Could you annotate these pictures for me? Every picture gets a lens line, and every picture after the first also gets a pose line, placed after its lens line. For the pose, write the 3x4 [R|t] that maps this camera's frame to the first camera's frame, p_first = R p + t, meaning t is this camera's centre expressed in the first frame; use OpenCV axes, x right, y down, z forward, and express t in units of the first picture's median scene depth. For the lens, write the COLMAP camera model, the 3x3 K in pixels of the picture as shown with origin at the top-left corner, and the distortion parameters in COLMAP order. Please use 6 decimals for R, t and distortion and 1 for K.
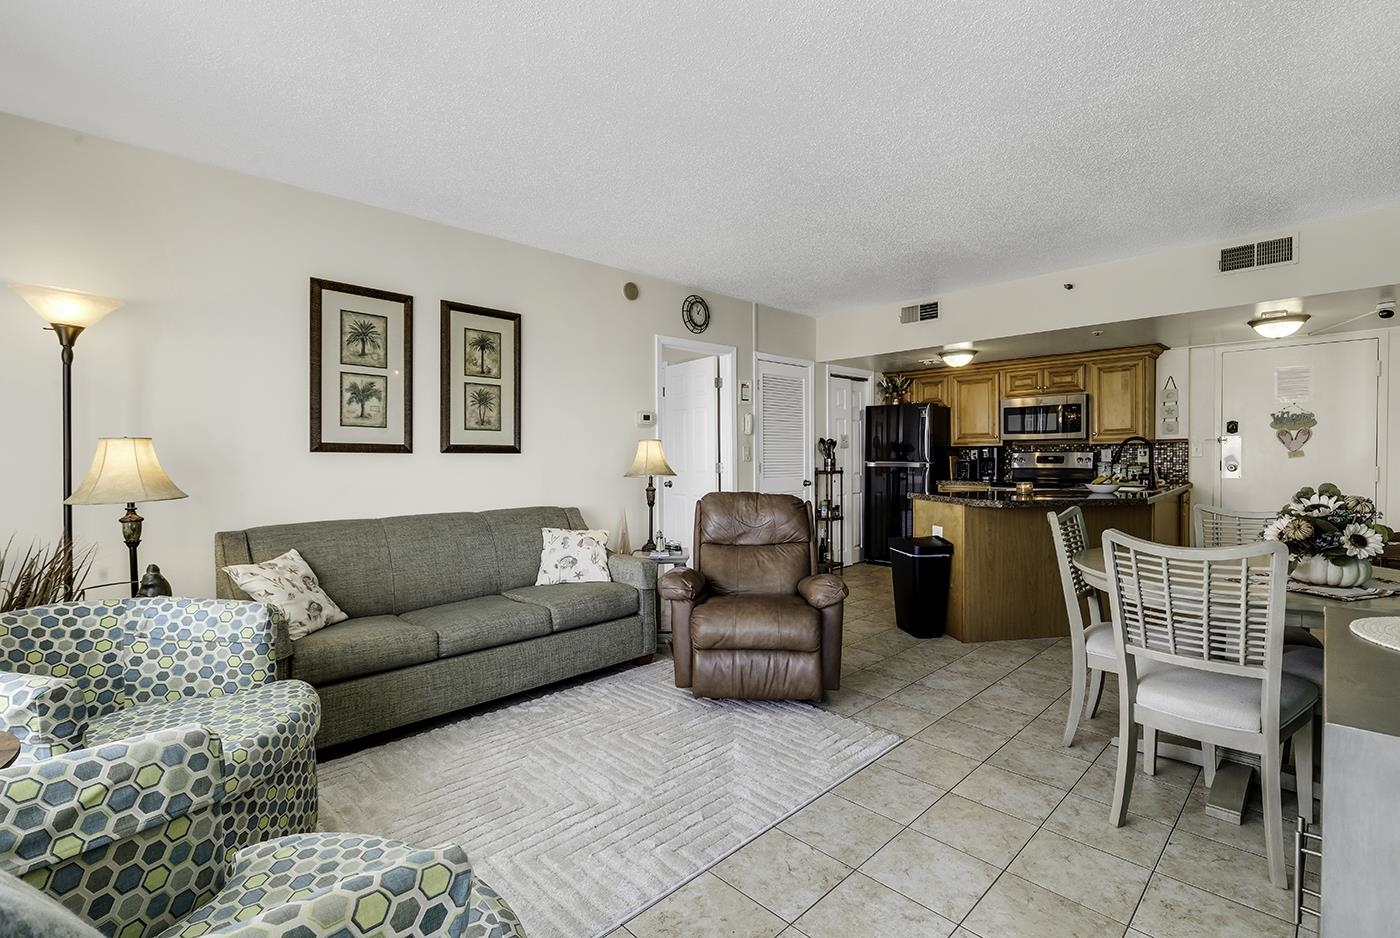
lens RADIAL K [[634.7, 0, 717.4], [0, 634.7, 462.7], [0, 0, 1]] dist [0.000765, 0.000180]
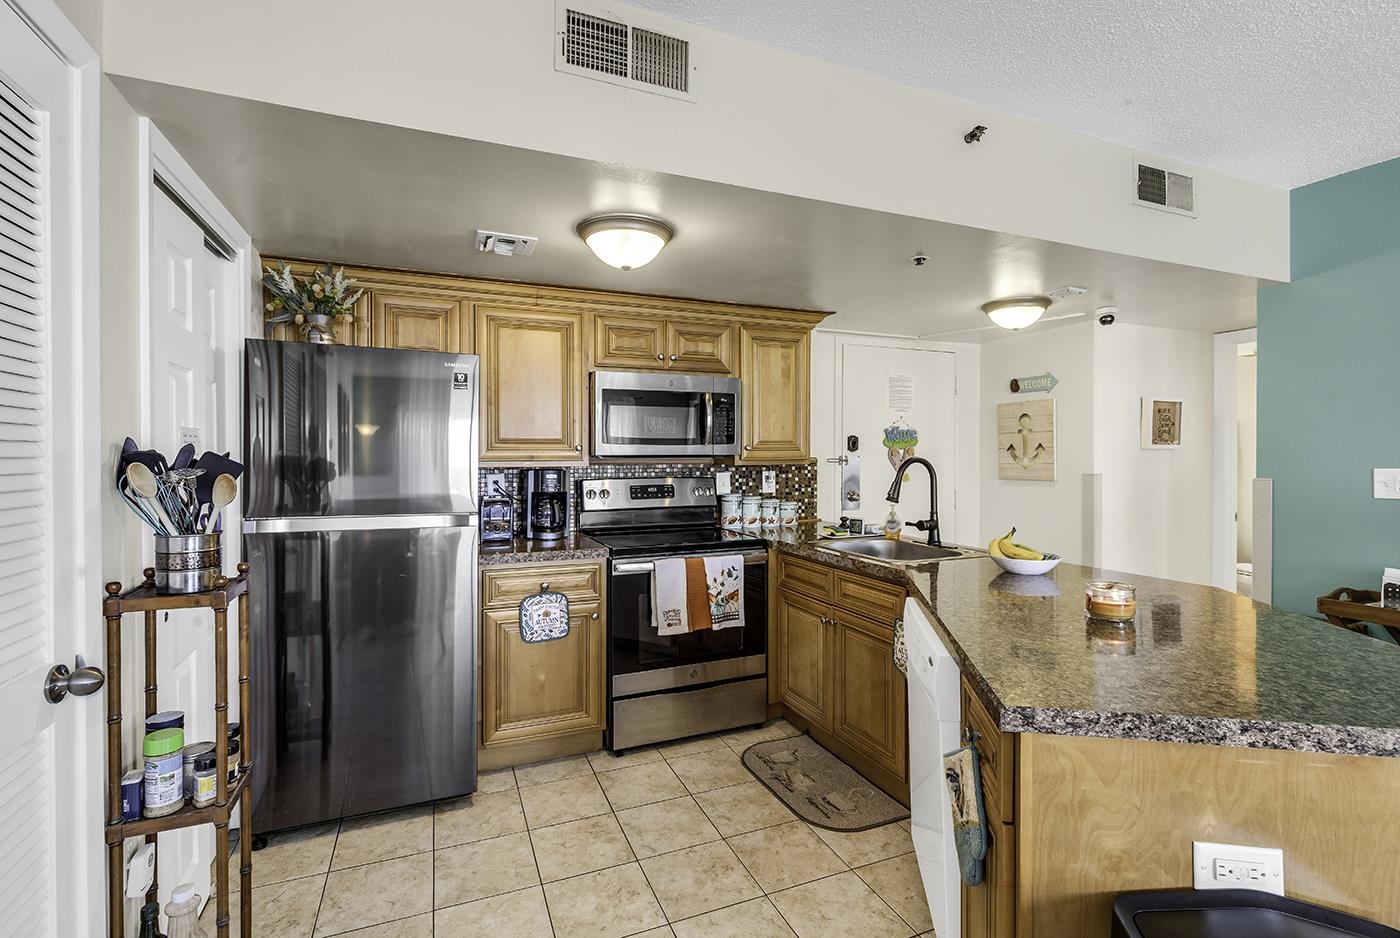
lens RADIAL K [[634.7, 0, 717.4], [0, 634.7, 462.7], [0, 0, 1]] dist [0.000765, 0.000180]
pose [[0.375672, -0.002007, 0.926750, 0.048733], [0.010361, 0.999944, -0.002034, -0.034913], [-0.926695, 0.010367, 0.375672, 0.913007]]
